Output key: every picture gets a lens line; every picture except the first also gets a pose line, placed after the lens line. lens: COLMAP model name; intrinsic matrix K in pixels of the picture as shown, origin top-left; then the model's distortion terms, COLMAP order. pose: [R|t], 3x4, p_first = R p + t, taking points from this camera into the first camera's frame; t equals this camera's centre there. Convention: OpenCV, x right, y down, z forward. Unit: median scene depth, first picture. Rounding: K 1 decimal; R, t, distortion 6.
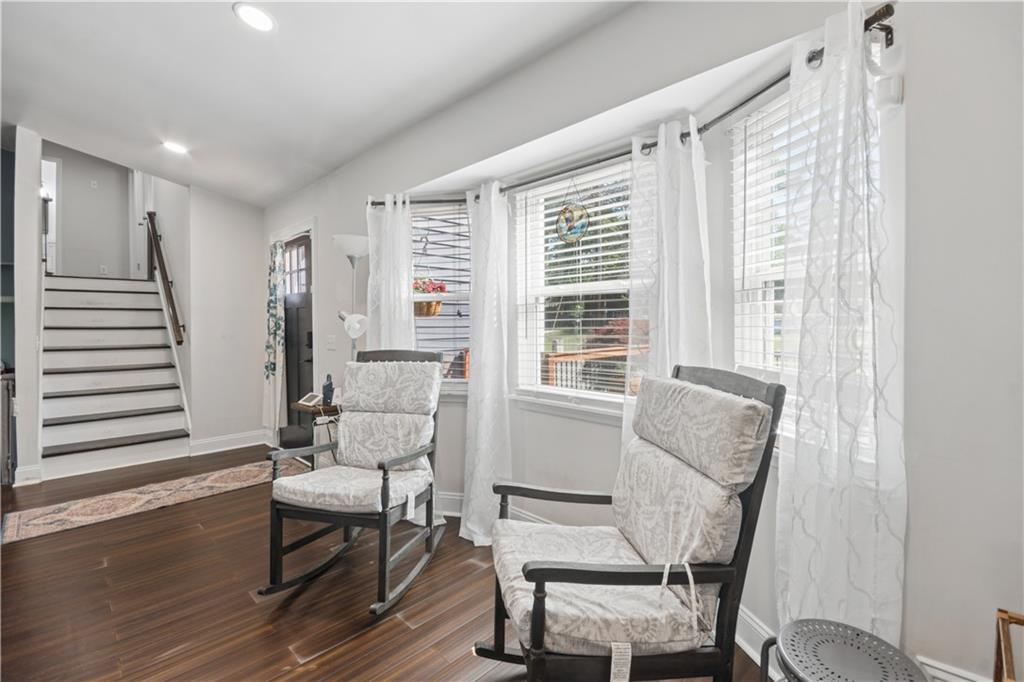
lens RADIAL K [[465.5, 0, 512.7], [0, 465.5, 322.0], [0, 0, 1]] dist [-0.003698, -0.001122]
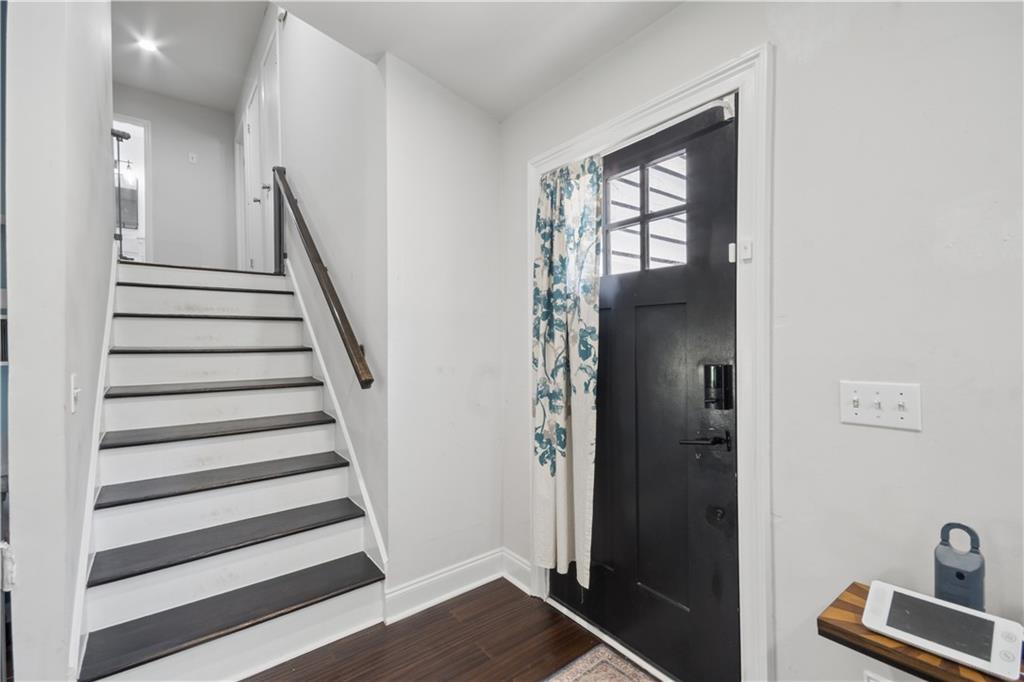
lens RADIAL K [[465.5, 0, 512.1], [0, 465.5, 346.7], [0, 0, 1]] dist [-0.003698, -0.001122]
pose [[0.992268, 0.003893, -0.124051, -0.467893], [-0.002820, 0.999957, 0.008828, 0.002712], [0.124080, -0.008410, 0.992237, 0.499017]]
